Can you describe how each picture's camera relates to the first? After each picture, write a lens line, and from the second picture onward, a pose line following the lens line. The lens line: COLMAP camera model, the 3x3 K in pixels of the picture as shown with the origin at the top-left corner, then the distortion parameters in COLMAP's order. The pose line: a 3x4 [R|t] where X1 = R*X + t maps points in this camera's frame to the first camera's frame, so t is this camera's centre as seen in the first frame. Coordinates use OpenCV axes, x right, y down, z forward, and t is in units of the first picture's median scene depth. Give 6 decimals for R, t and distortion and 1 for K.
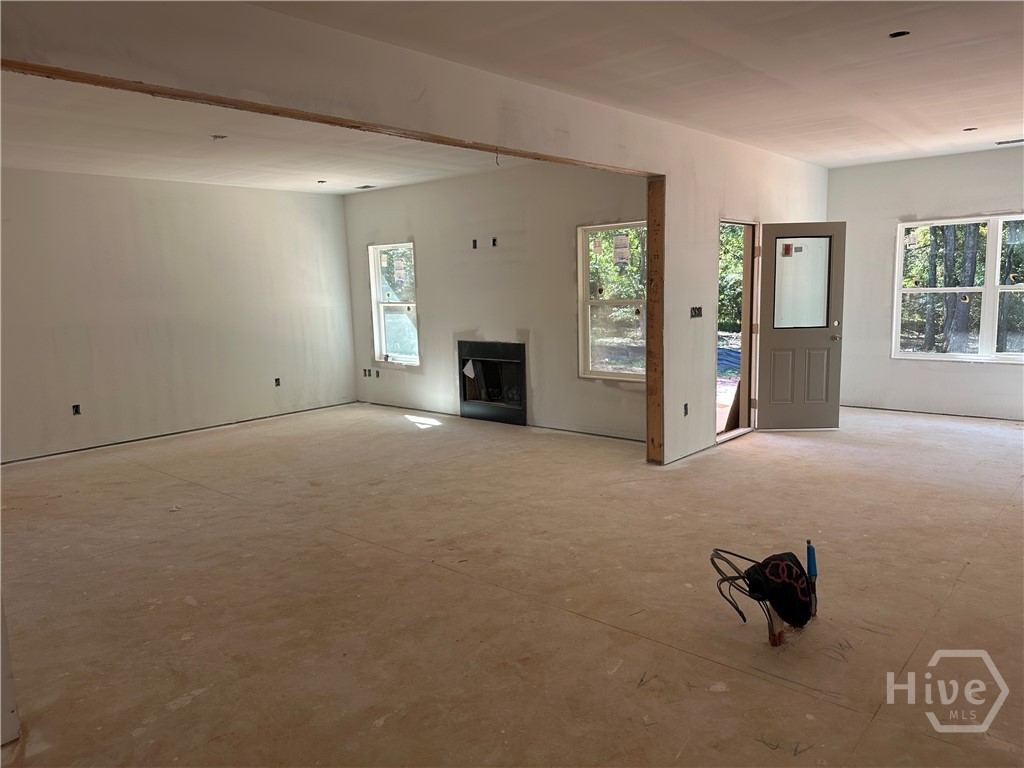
lens RADIAL K [[714.8, 0, 517.0], [0, 714.8, 380.0], [0, 0, 1]] dist [0.104264, -0.163134]
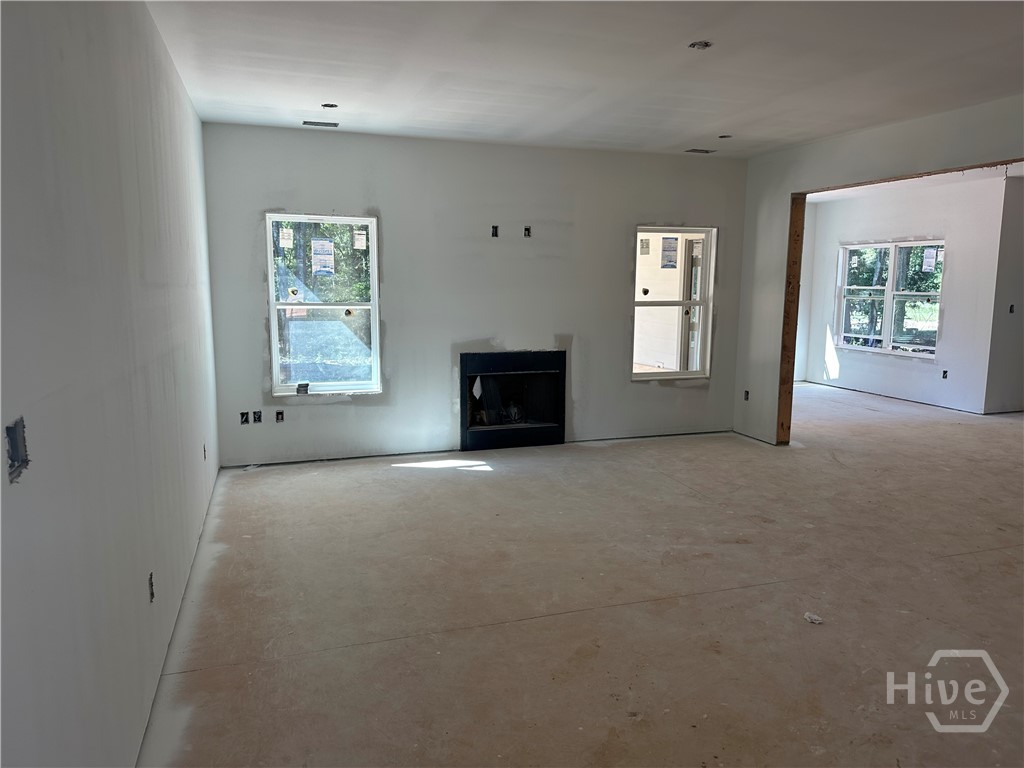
lens RADIAL K [[714.8, 0, 517.0], [0, 714.8, 380.0], [0, 0, 1]] dist [0.104264, -0.163134]
pose [[0.507956, -0.089028, 0.856770, -0.821266], [0.094504, 0.994400, 0.047301, -0.065656], [-0.856183, 0.056941, 0.513525, 0.634074]]
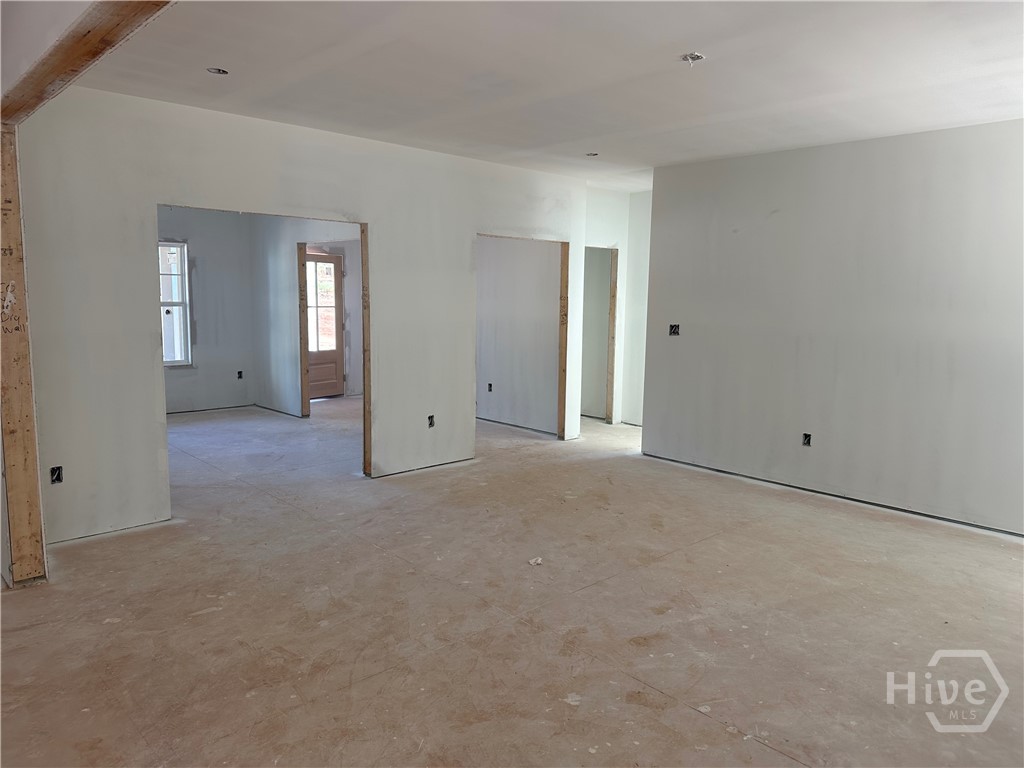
lens RADIAL K [[714.8, 0, 517.0], [0, 714.8, 380.0], [0, 0, 1]] dist [0.104264, -0.163134]
pose [[-0.086284, 0.152784, -0.984486, 0.207885], [-0.153012, 0.974414, 0.164632, -0.107405], [0.984450, 0.164843, -0.060698, 0.715451]]
